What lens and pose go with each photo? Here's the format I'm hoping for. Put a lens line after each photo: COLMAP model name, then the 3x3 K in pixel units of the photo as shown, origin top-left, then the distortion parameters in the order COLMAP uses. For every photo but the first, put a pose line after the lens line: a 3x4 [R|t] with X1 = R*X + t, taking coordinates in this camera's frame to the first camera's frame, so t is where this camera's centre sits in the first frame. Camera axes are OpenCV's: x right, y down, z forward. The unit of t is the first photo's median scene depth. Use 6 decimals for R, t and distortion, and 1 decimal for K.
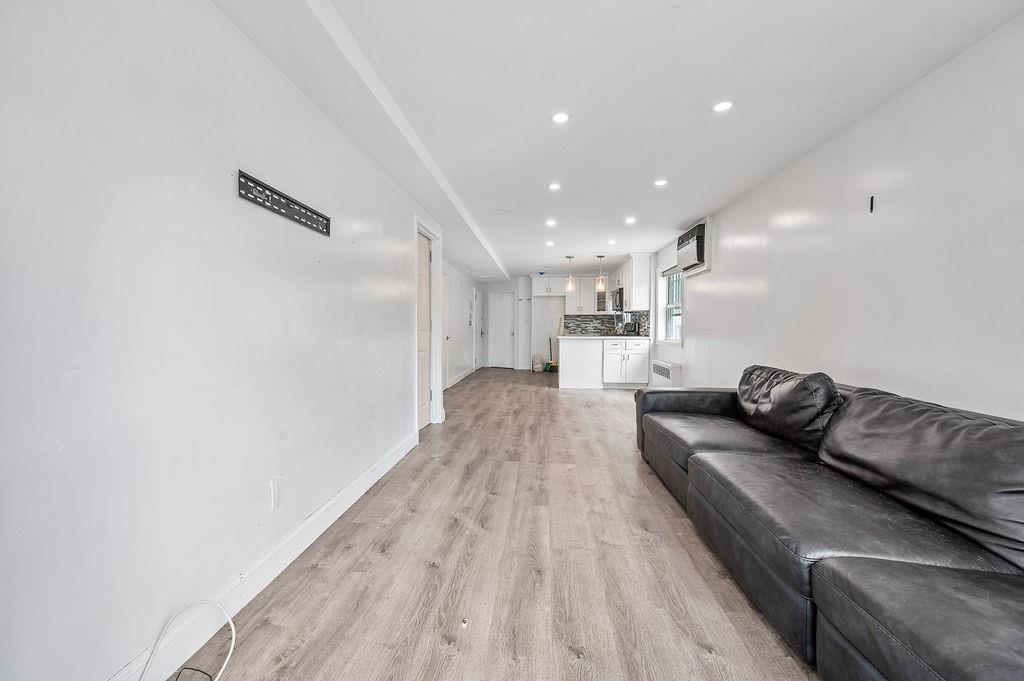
lens RADIAL K [[409.6, 0, 505.6], [0, 409.6, 337.0], [0, 0, 1]] dist [-0.002633, 0.000207]
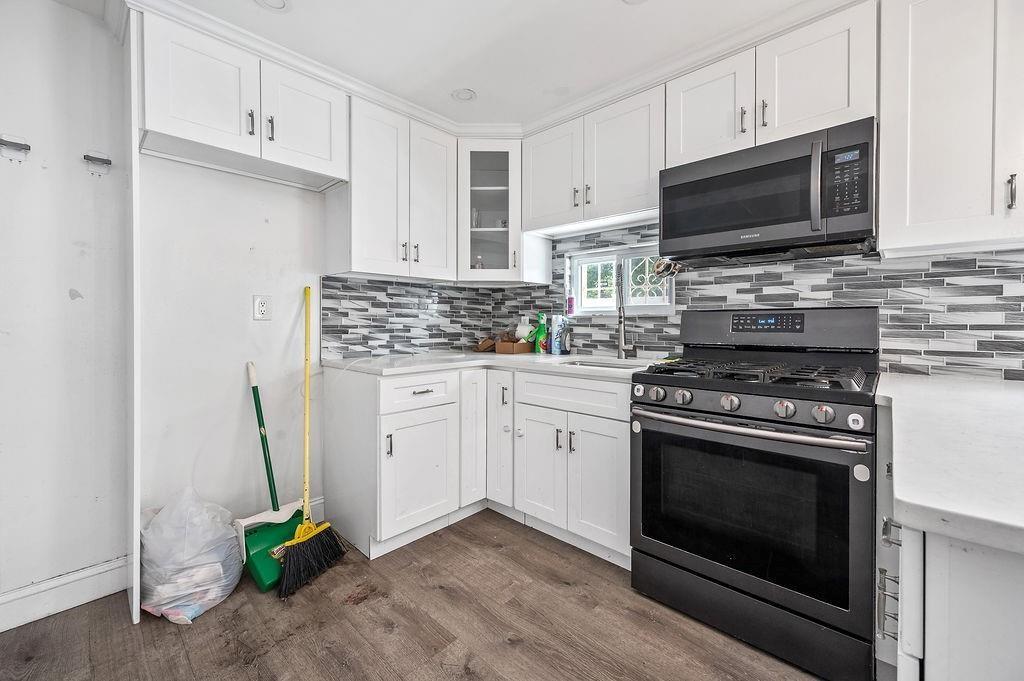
lens RADIAL K [[409.6, 0, 519.5], [0, 409.6, 327.2], [0, 0, 1]] dist [-0.002633, 0.000207]
pose [[0.609397, -0.015102, 0.792722, 0.030872], [0.018985, 0.999810, 0.004453, -0.024792], [-0.792638, 0.012337, 0.609568, 0.782728]]
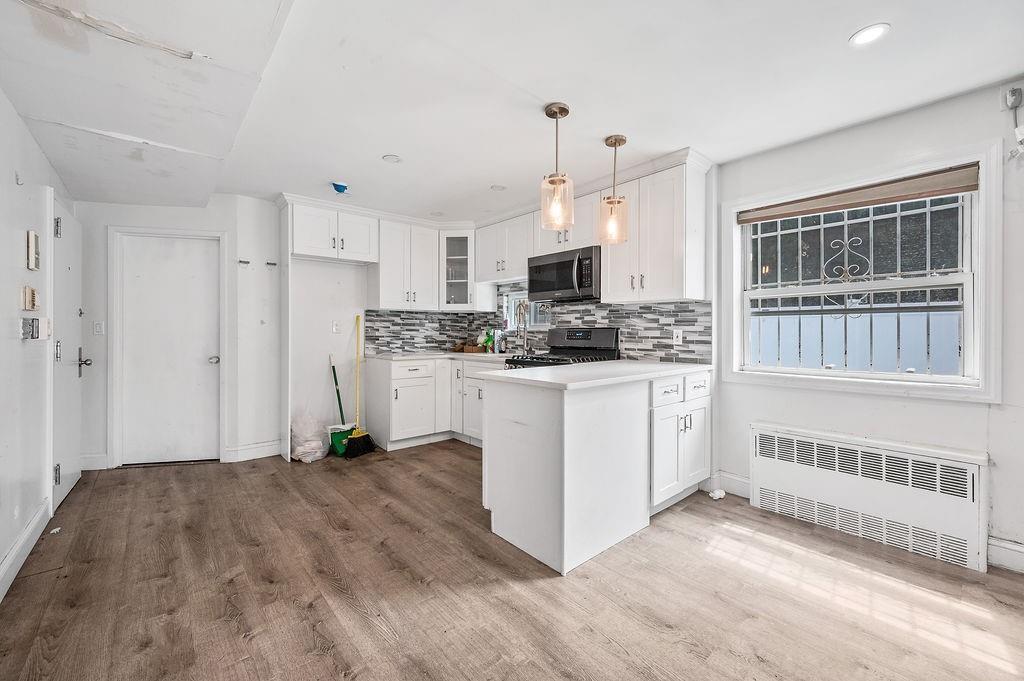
lens RADIAL K [[409.6, 0, 511.9], [0, 409.6, 337.7], [0, 0, 1]] dist [-0.002633, 0.000207]
pose [[0.695630, -0.013323, 0.718277, -0.057410], [0.016235, 0.999864, 0.002823, -0.023612], [-0.718217, 0.009697, 0.695752, 0.599177]]
